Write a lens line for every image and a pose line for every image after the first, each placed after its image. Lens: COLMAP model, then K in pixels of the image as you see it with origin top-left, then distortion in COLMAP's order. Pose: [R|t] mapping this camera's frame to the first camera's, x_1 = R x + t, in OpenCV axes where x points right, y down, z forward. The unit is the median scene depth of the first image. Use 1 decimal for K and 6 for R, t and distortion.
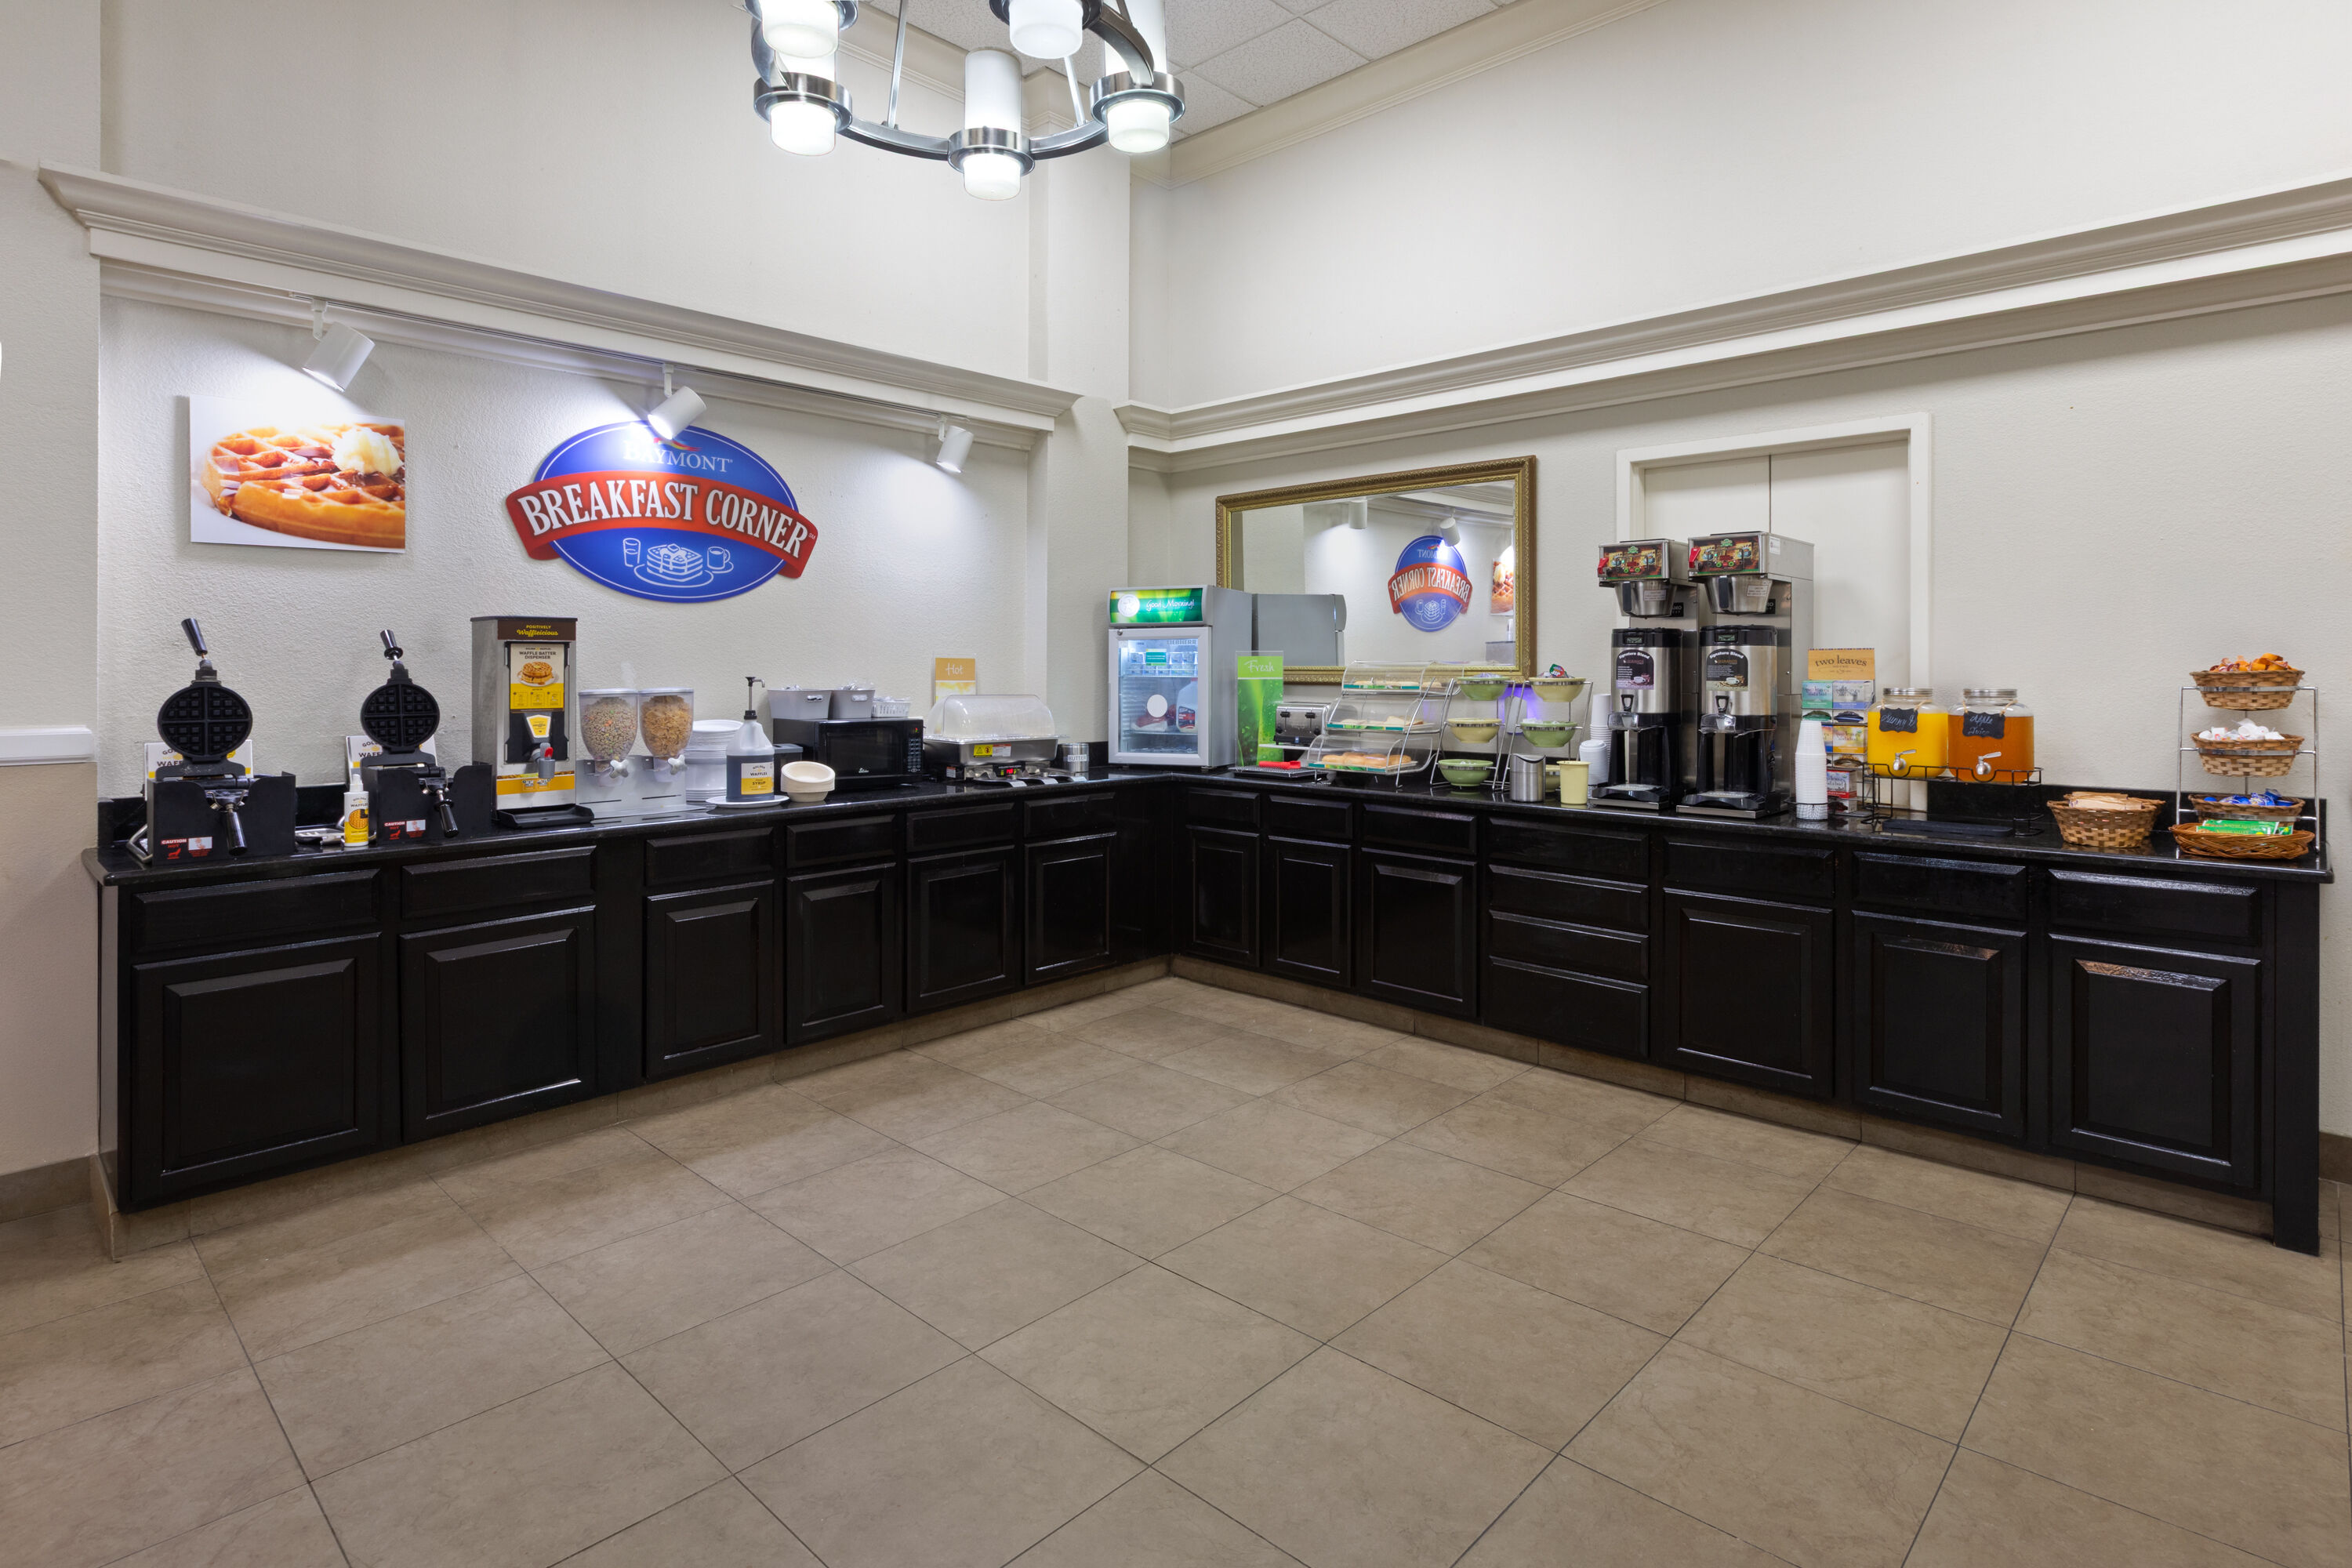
lens RADIAL K [[1193.8, 0, 1175.6], [0, 1193.8, 666.1], [0, 0, 1]] dist [-0.001668, -0.000605]
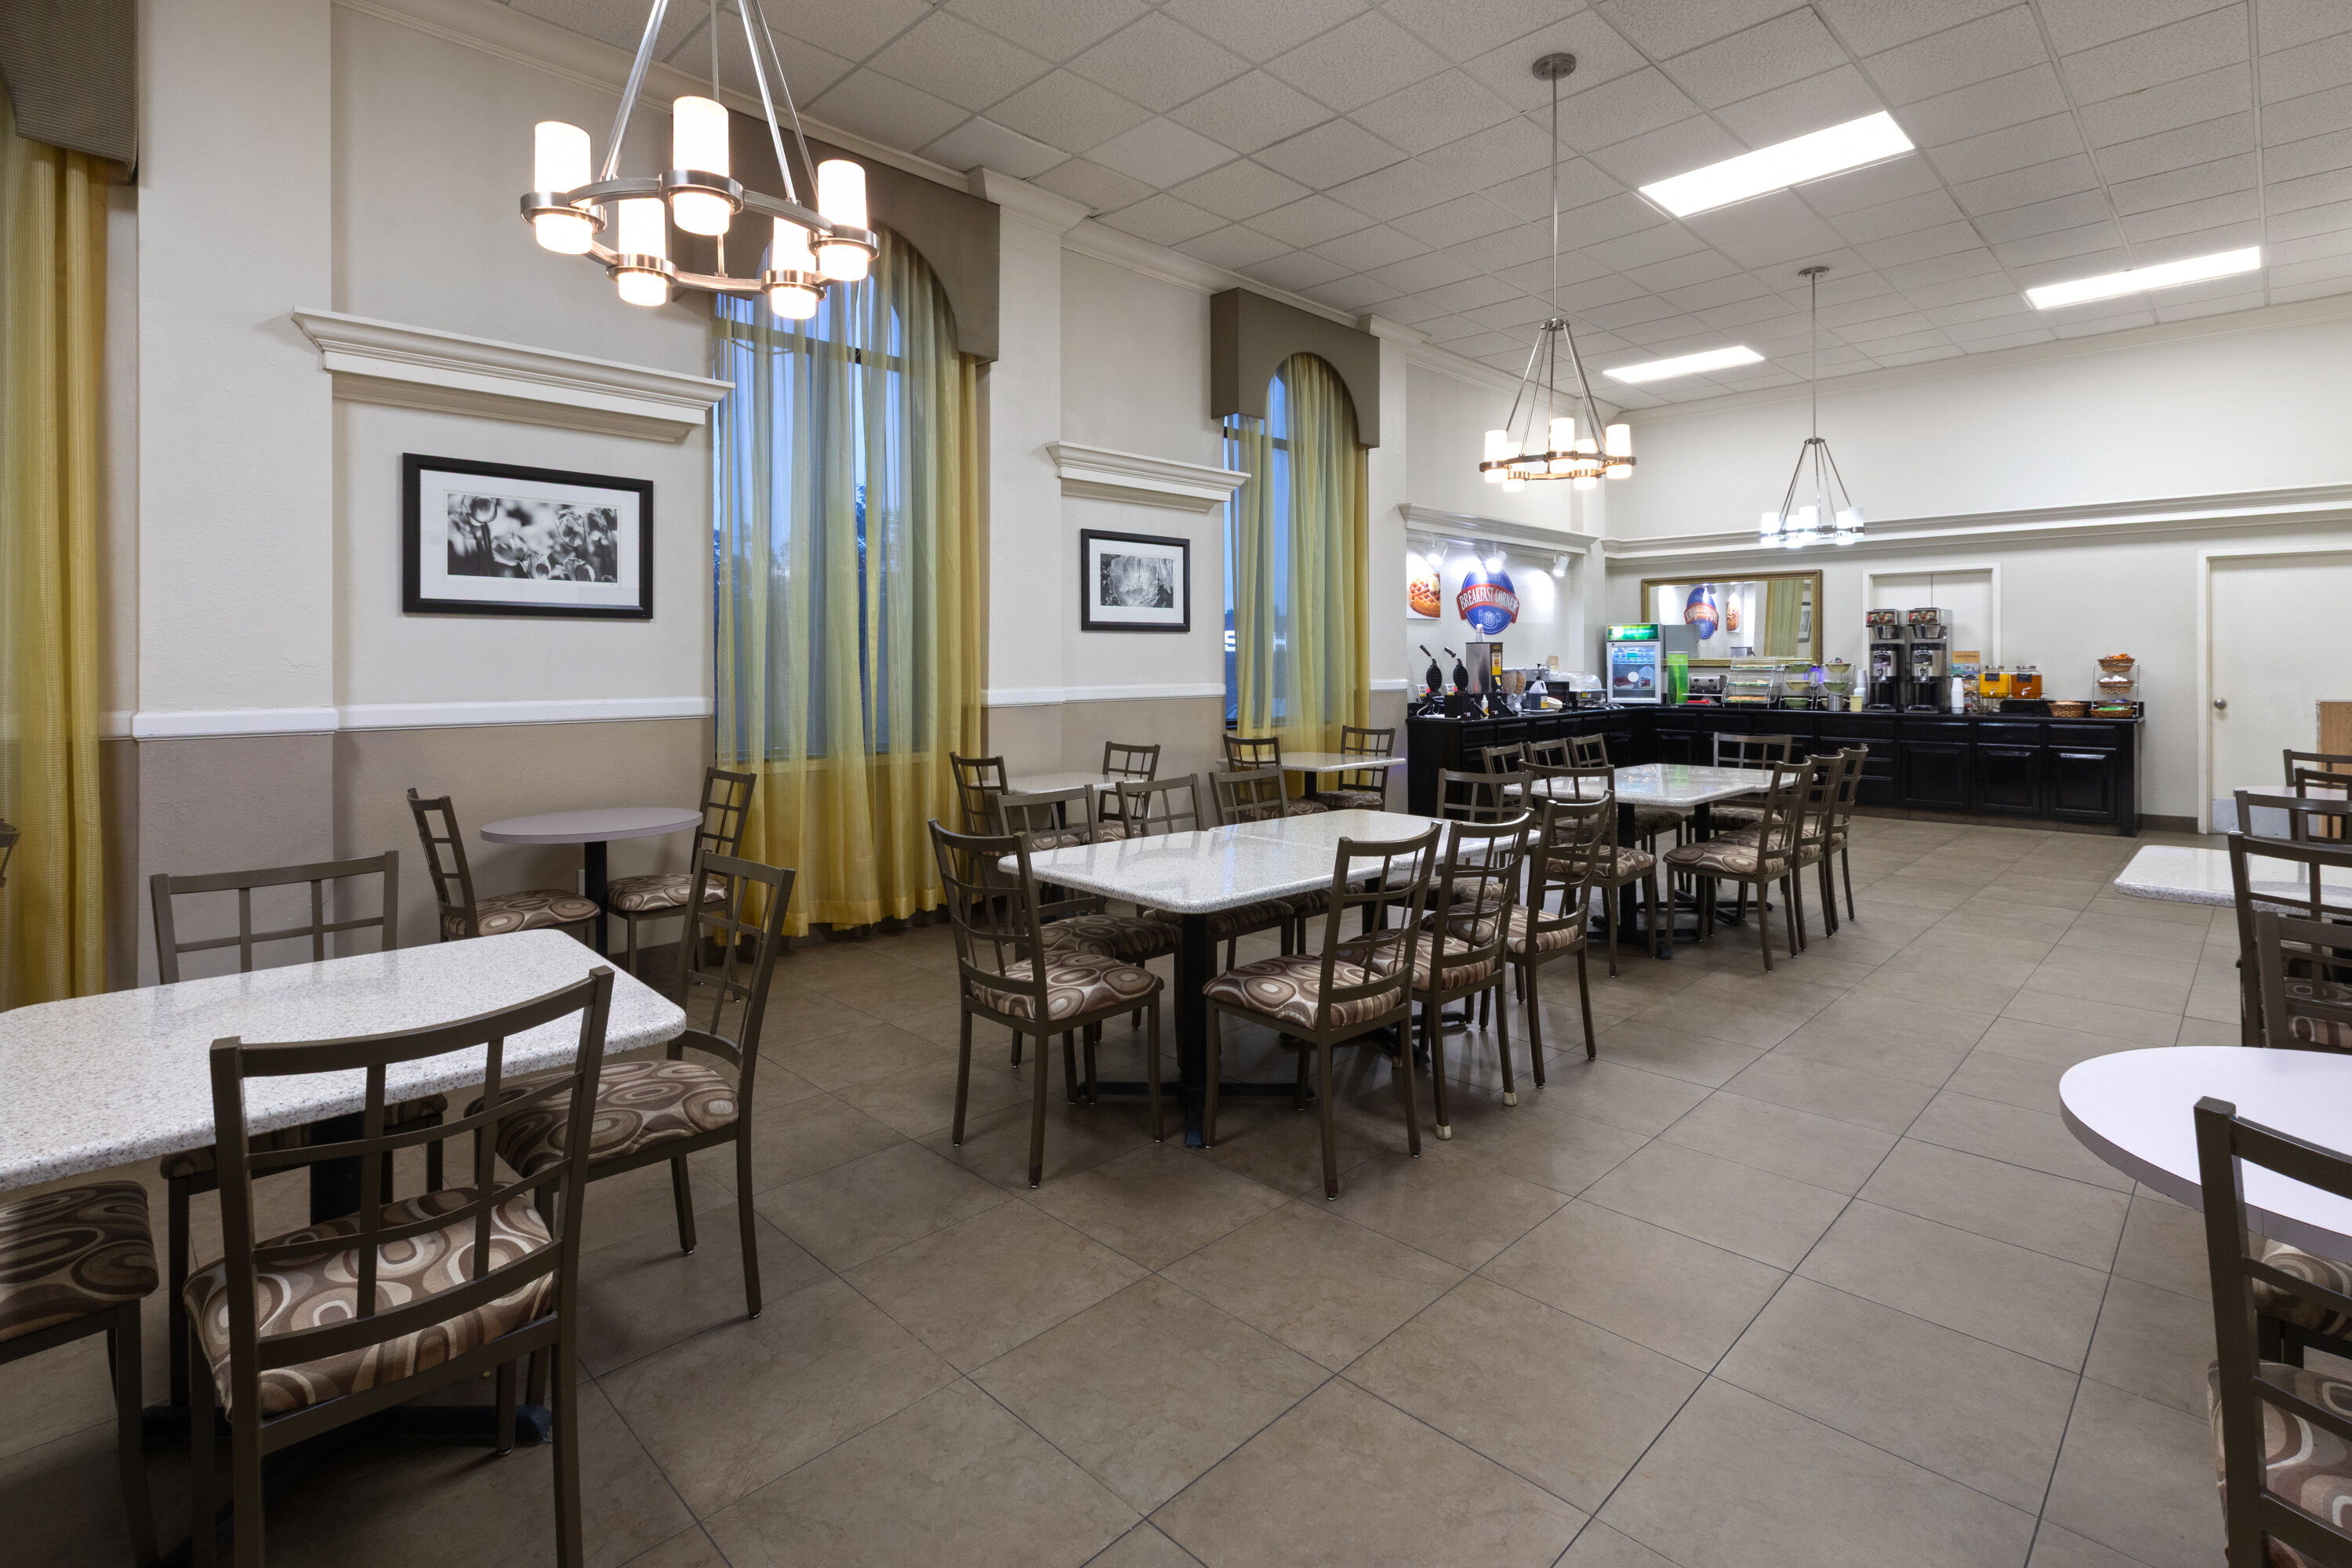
lens RADIAL K [[1099.1, 0, 1167.4], [0, 1099.1, 666.8], [0, 0, 1]] dist [0.001568, 0.000429]
pose [[0.999673, -0.003880, -0.025270, -1.108016], [0.004076, 0.999962, 0.007711, -0.005903], [0.025239, -0.007812, 0.999651, -1.429944]]
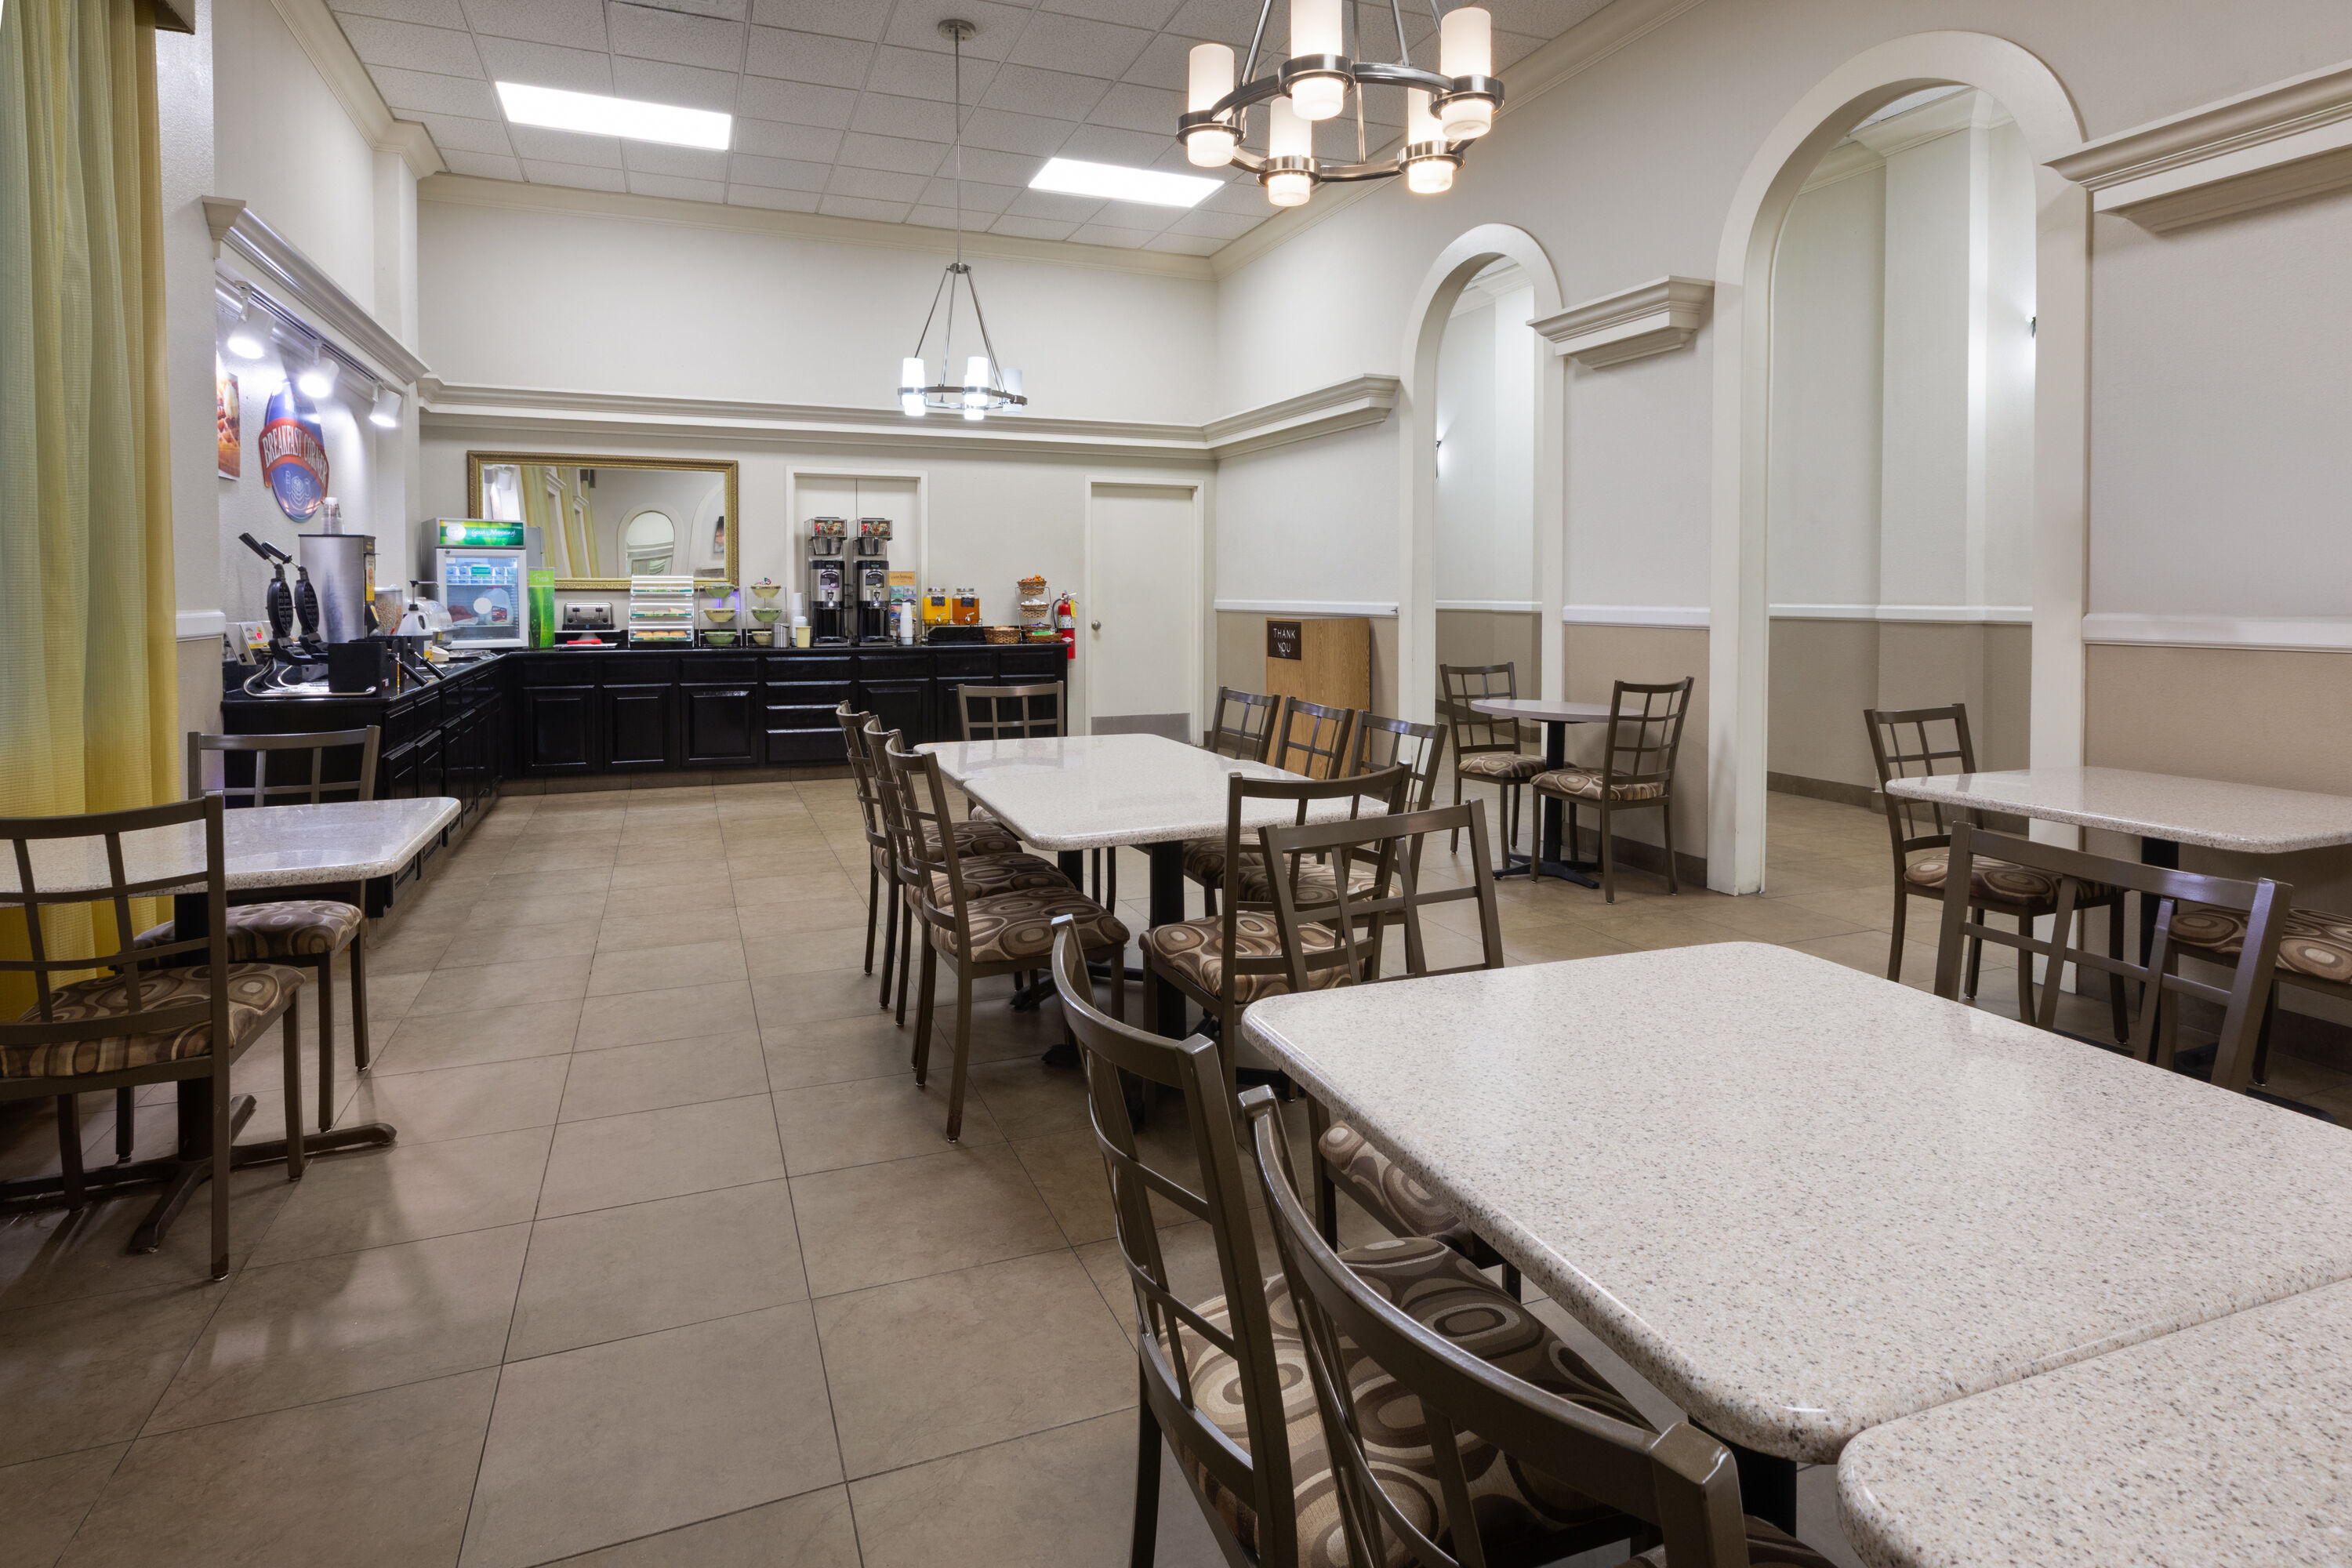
lens RADIAL K [[1235.4, 0, 1170.9], [0, 1235.4, 619.0], [0, 0, 1]] dist [-0.002165, -0.000325]
pose [[0.415042, -0.020726, 0.909566, -1.308794], [-0.001174, 0.999727, 0.023316, 0.019386], [-0.909802, -0.010745, 0.414904, -0.422686]]
